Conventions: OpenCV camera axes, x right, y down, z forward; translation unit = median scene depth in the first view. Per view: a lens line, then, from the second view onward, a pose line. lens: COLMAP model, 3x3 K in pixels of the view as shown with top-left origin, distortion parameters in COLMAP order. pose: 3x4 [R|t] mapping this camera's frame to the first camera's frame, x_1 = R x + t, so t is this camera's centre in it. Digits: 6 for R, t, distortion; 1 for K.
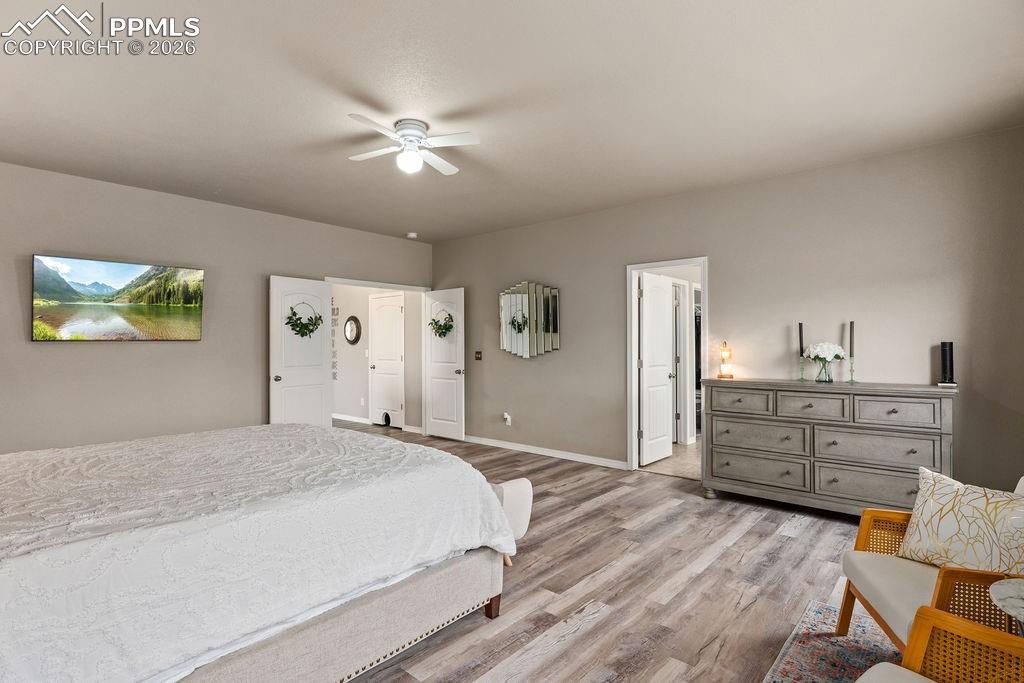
lens RADIAL K [[543.7, 0, 512.0], [0, 543.7, 341.5], [0, 0, 1]] dist [0.001646, 0.000534]
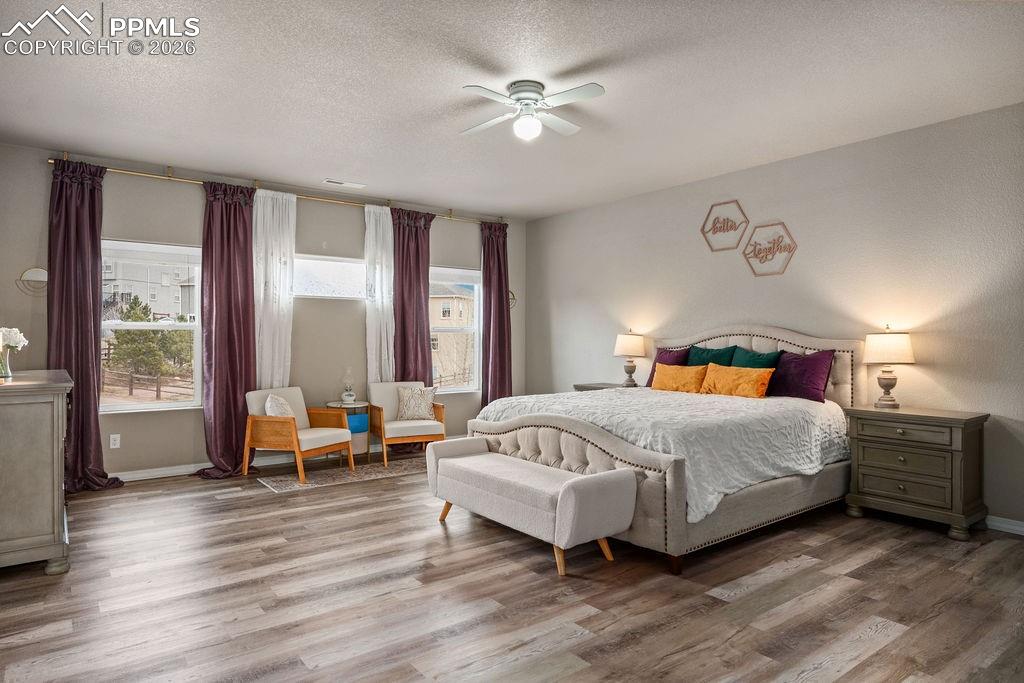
lens RADIAL K [[615.2, 0, 512.0], [0, 615.2, 341.5], [0, 0, 1]] dist [-0.000030, 0.000045]
pose [[-0.978702, -0.002821, 0.205266, -0.426962], [-0.001944, 0.999988, 0.004475, 0.022619], [-0.205276, 0.003981, -0.978696, 2.289644]]
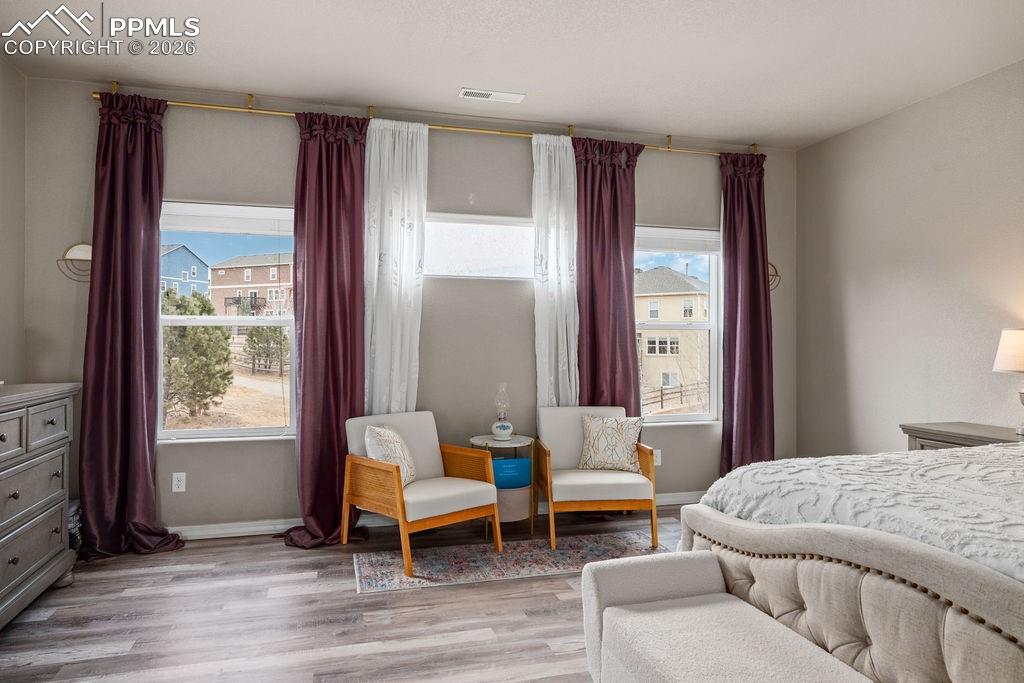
lens RADIAL K [[641.1, 0, 512.0], [0, 641.1, 341.5], [0, 0, 1]] dist [-0.002031, 0.000530]
pose [[-0.833554, -0.002172, 0.552433, -0.262511], [-0.002088, 0.999998, 0.000781, 0.026993], [-0.552434, -0.000503, -0.833557, 1.574585]]
